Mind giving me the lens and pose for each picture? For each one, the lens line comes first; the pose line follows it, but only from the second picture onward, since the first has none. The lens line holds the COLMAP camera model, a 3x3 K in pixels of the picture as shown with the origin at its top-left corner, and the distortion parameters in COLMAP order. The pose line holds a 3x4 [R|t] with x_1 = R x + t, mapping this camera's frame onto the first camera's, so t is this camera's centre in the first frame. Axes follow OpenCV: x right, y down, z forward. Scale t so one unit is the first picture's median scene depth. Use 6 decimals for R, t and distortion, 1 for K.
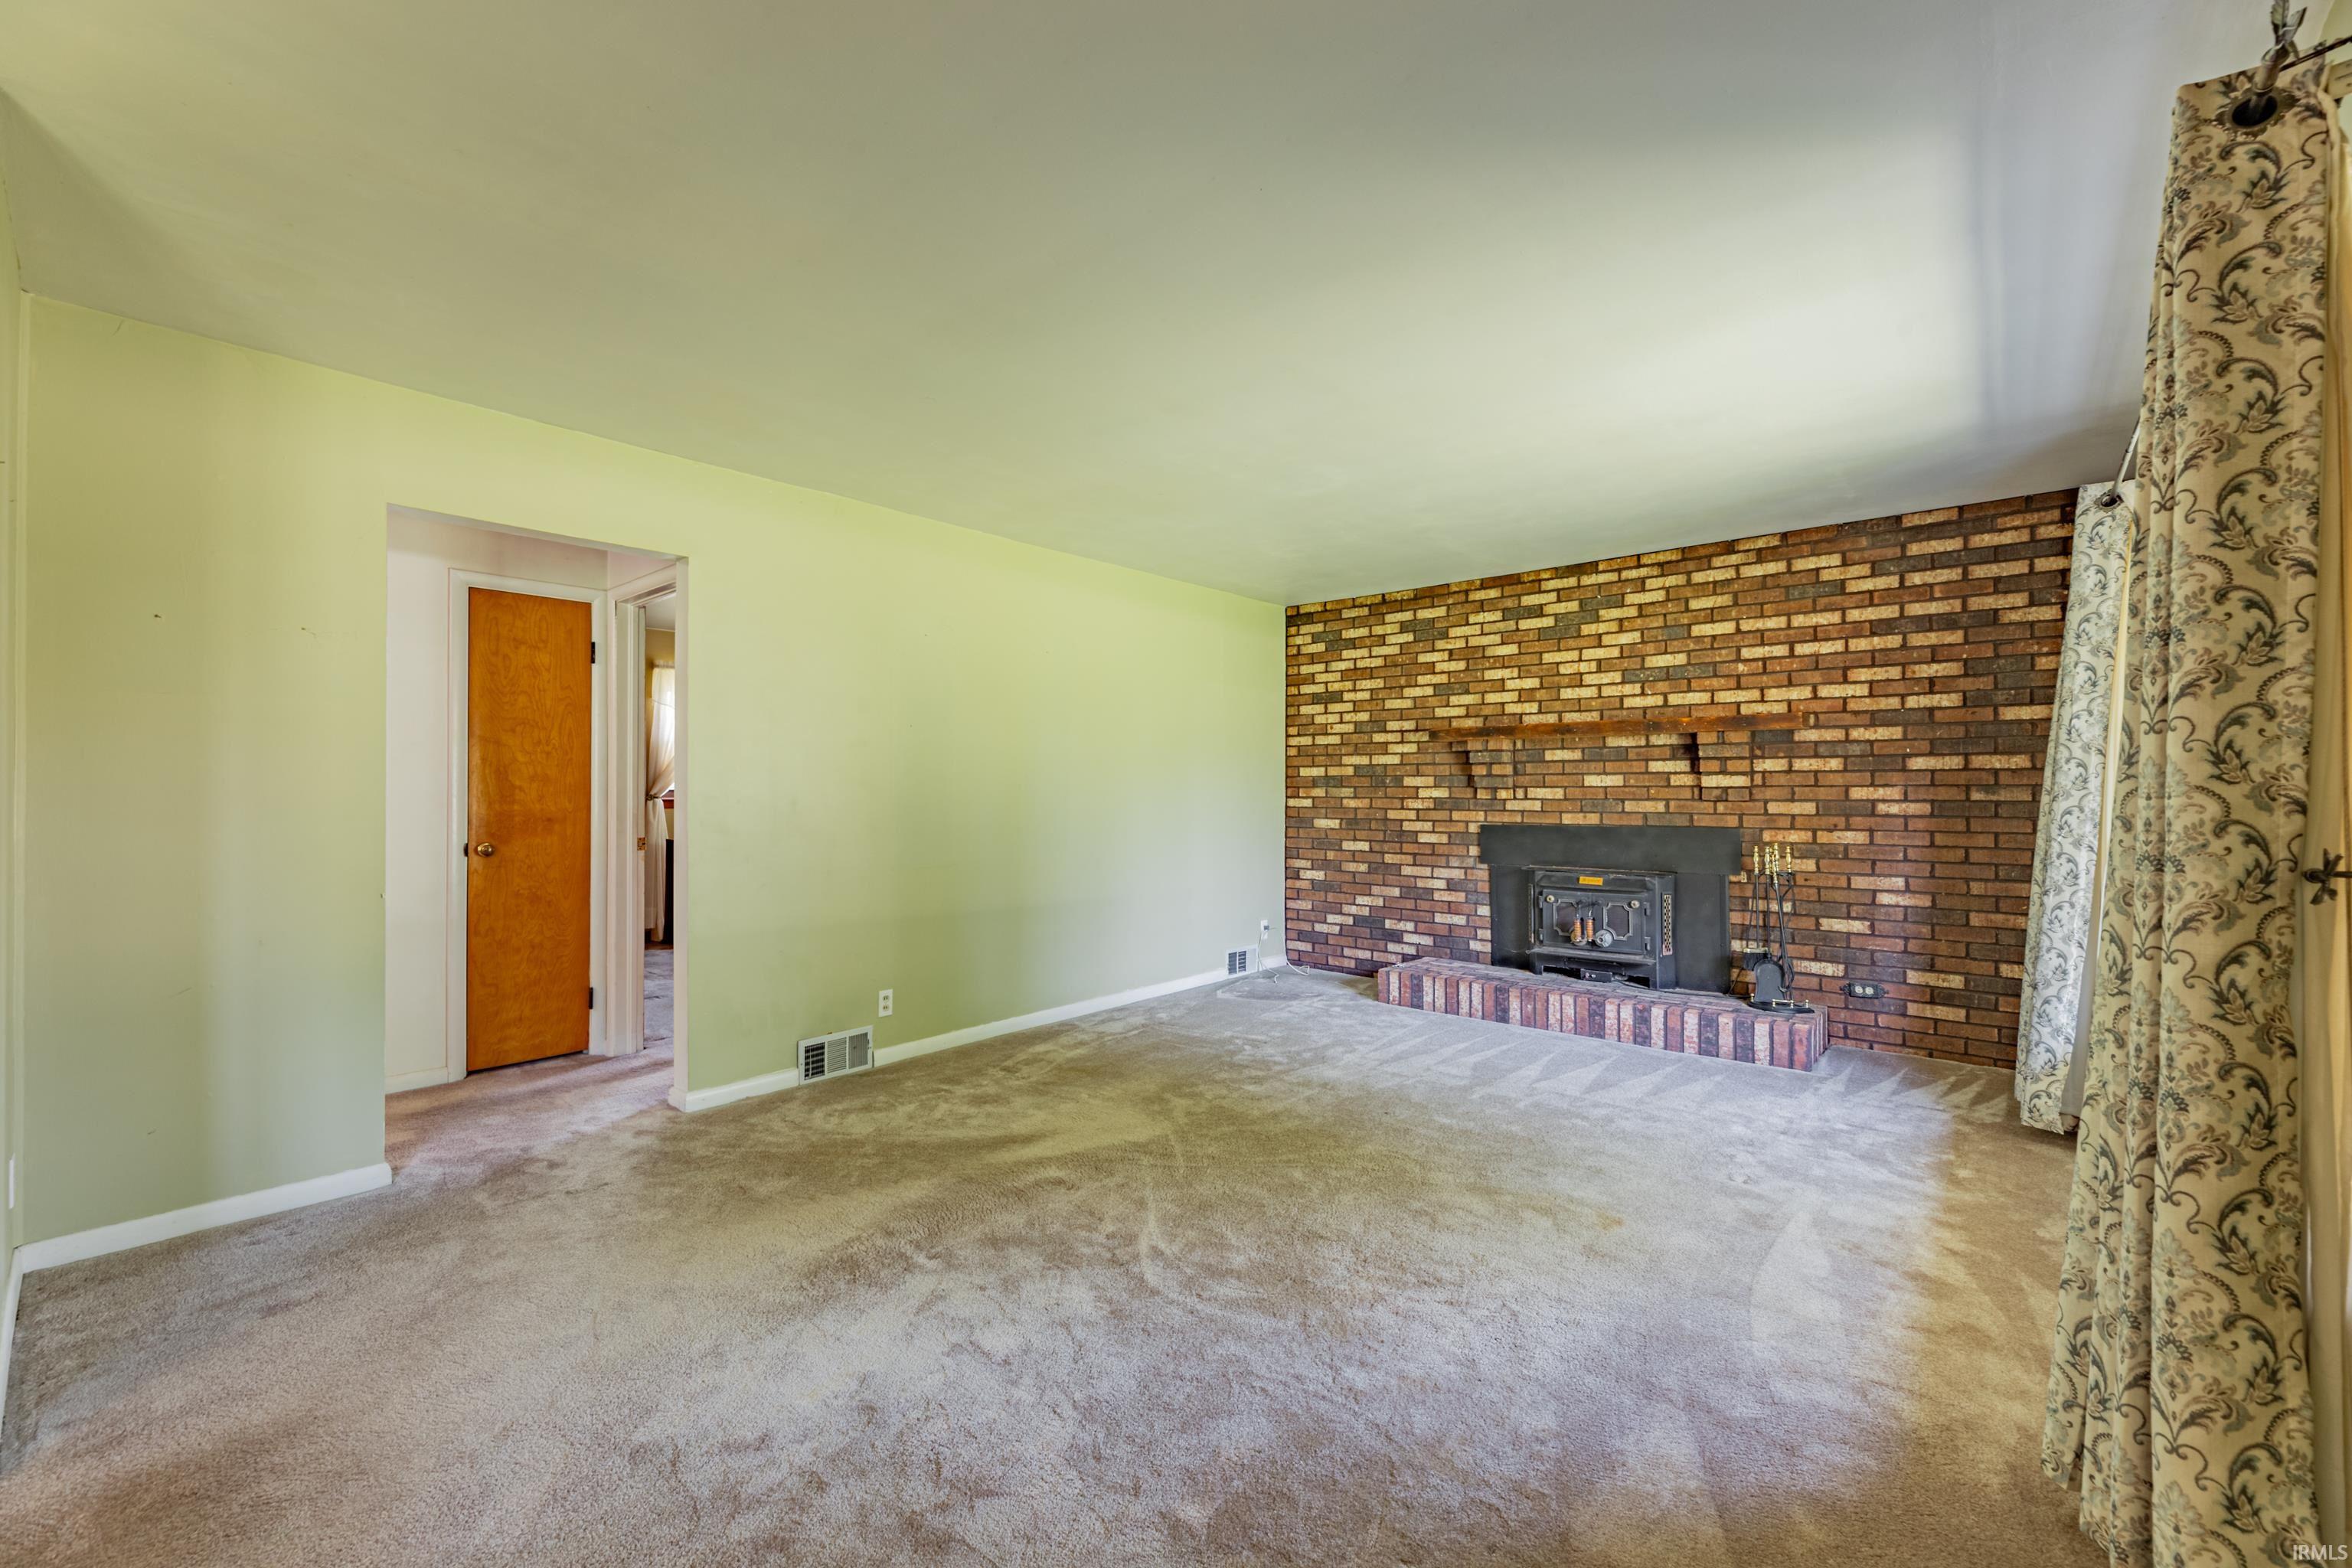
lens RADIAL K [[952.0, 0, 1174.1], [0, 952.0, 781.1], [0, 0, 1]] dist [-0.003674, -0.000144]
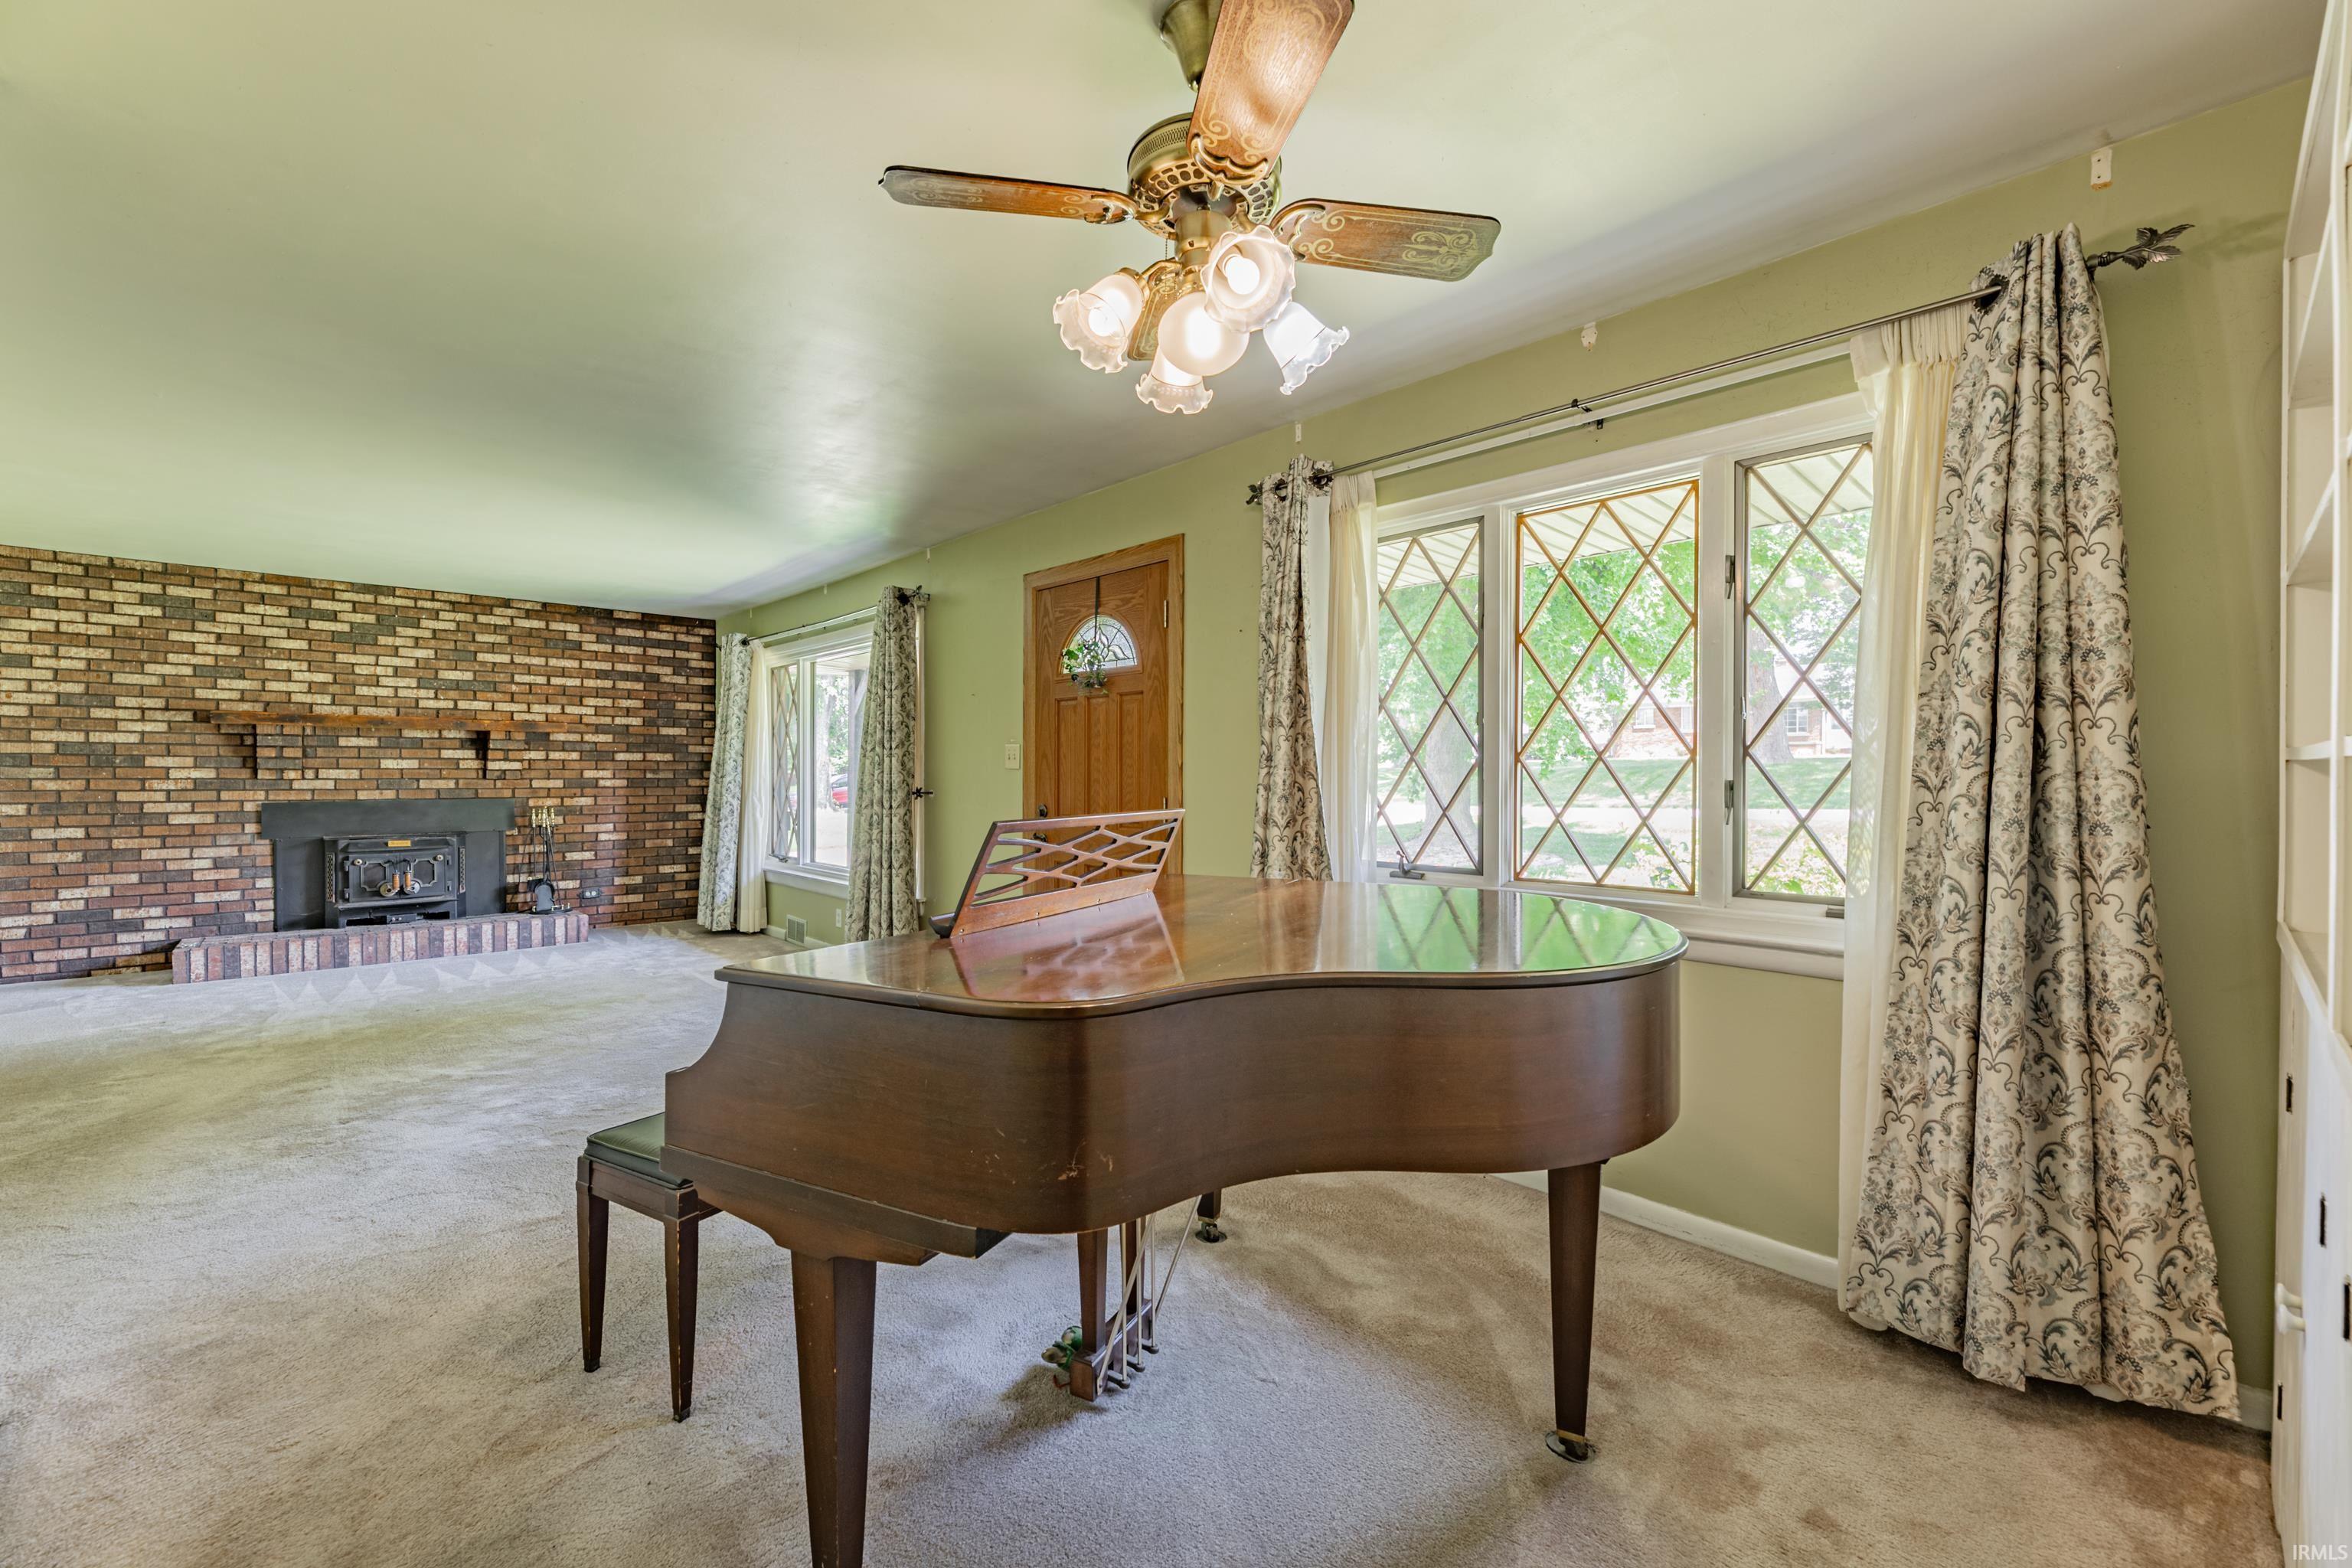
lens RADIAL K [[952.0, 0, 1172.4], [0, 952.0, 782.2], [0, 0, 1]] dist [-0.003674, -0.000144]
pose [[0.087980, -0.008388, 0.996087, -0.717212], [-0.012782, 0.999873, 0.009549, -0.001213], [-0.996040, -0.013572, 0.087861, -0.126880]]
